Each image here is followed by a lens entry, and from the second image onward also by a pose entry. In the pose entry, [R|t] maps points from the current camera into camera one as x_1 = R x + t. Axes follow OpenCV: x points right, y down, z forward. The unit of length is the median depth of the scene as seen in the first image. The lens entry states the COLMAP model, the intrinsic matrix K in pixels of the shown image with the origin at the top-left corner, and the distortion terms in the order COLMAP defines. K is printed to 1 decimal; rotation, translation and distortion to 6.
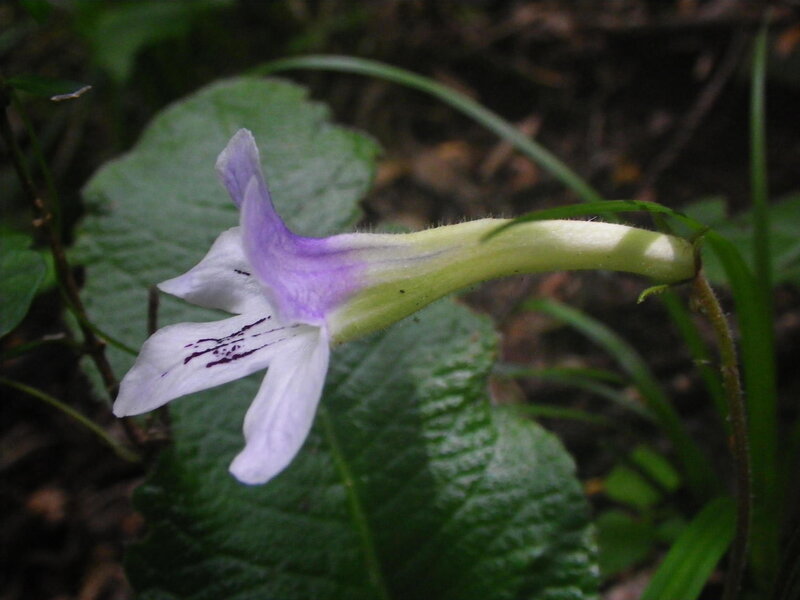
lens RADIAL K [[969.8, 0, 400.0], [0, 969.8, 300.0], [0, 0, 1]] dist [0.006070, 0.049129]
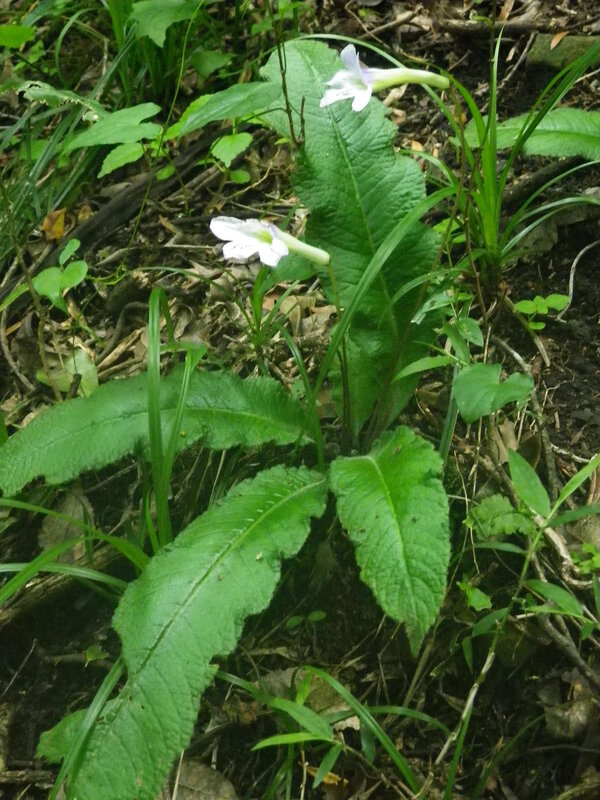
lens RADIAL K [[969.8, 0, 300.0], [0, 969.8, 400.0], [0, 0, 1]] dist [0.006070, 0.049129]
pose [[0.998391, 0.026305, 0.050237, -0.347096], [-0.031133, 0.994710, 0.097888, 0.621039], [-0.047396, -0.099295, 0.993929, -2.174210]]
